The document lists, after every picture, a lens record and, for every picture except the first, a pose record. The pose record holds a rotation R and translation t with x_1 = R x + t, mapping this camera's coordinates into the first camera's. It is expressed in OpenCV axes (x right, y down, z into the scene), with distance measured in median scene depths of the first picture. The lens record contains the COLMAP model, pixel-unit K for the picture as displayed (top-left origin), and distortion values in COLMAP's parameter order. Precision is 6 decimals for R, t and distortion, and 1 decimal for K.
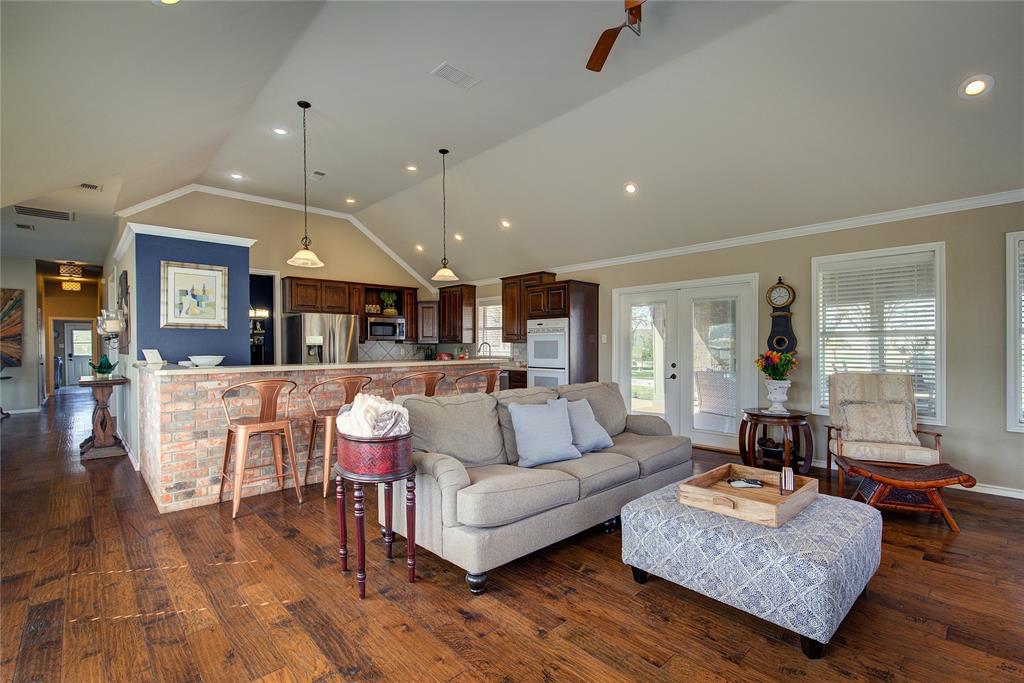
lens RADIAL K [[468.0, 0, 511.6], [0, 468.0, 345.5], [0, 0, 1]] dist [-0.012748, 0.001953]
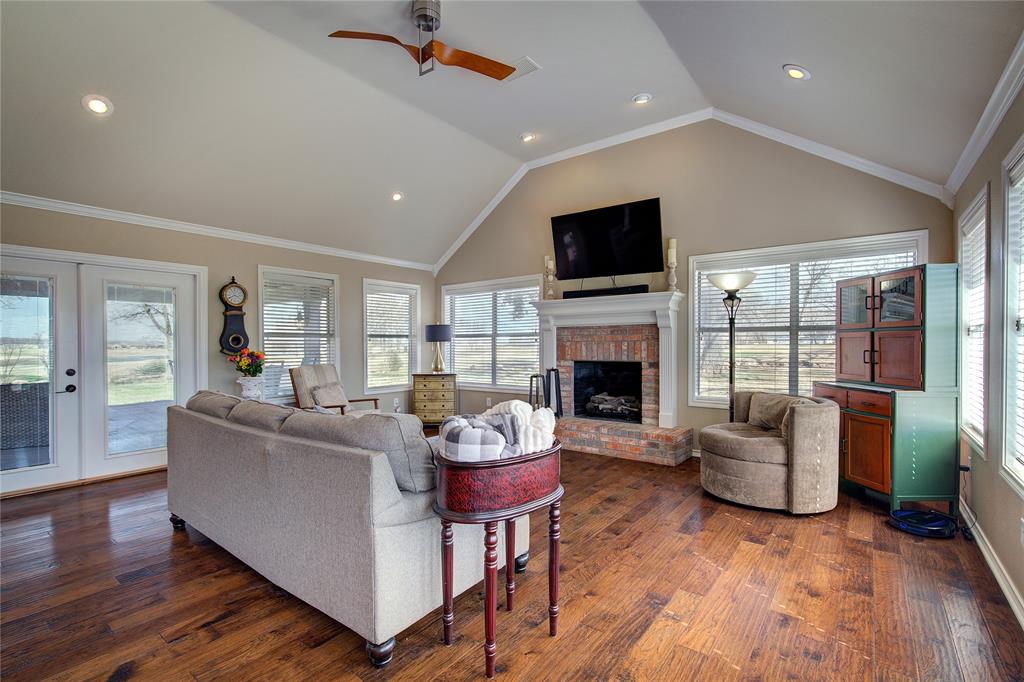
lens RADIAL K [[468.0, 0, 513.6], [0, 468.0, 346.2], [0, 0, 1]] dist [-0.012748, 0.001953]
pose [[-0.168096, 0.001377, 0.985770, -0.470139], [0.002745, 0.999996, -0.000928, 0.007294], [-0.985767, 0.002549, -0.168099, 0.497037]]
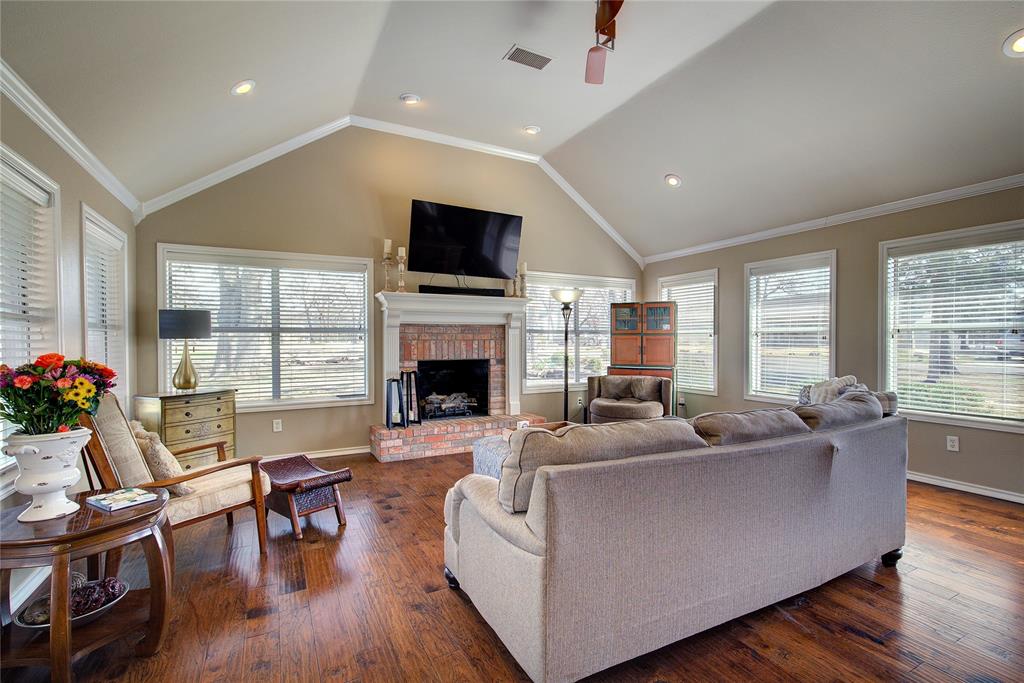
lens RADIAL K [[468.0, 0, 517.2], [0, 468.0, 345.9], [0, 0, 1]] dist [-0.012748, 0.001953]
pose [[-0.968327, 0.007653, 0.249567, 0.098137], [0.008504, 0.999961, 0.002332, 0.007778], [-0.249540, 0.004380, -0.968355, 1.064038]]
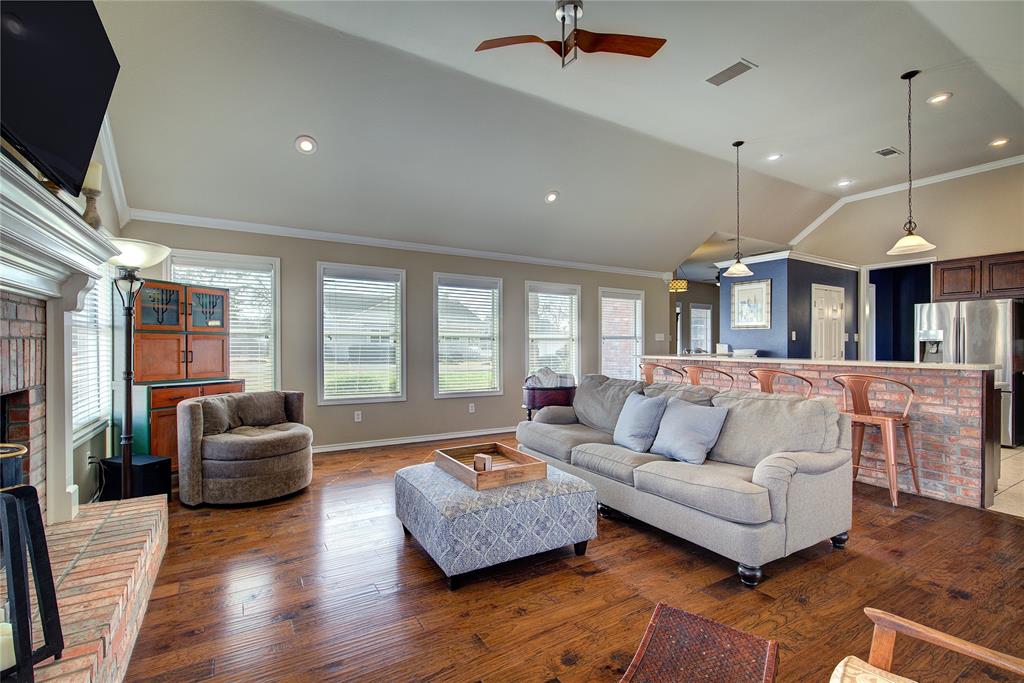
lens RADIAL K [[468.0, 0, 511.8], [0, 468.0, 350.6], [0, 0, 1]] dist [-0.012748, 0.001953]
pose [[-0.206100, 0.016849, -0.978386, 0.710861], [0.001491, 0.999856, 0.016905, 0.001875], [0.978530, 0.002026, -0.206095, 0.552003]]
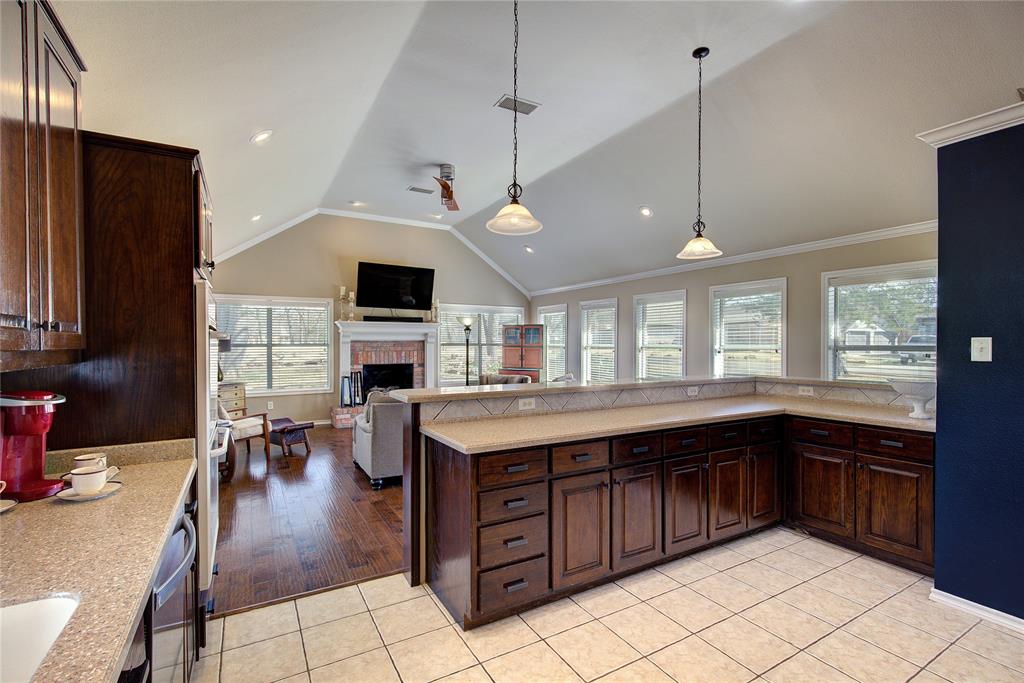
lens RADIAL K [[468.0, 0, 520.6], [0, 468.0, 346.1], [0, 0, 1]] dist [-0.012748, 0.001953]
pose [[-0.977952, 0.004055, 0.208791, -0.252557], [0.004099, 0.999992, -0.000221, -0.017086], [-0.208791, 0.000640, -0.977960, 1.515063]]
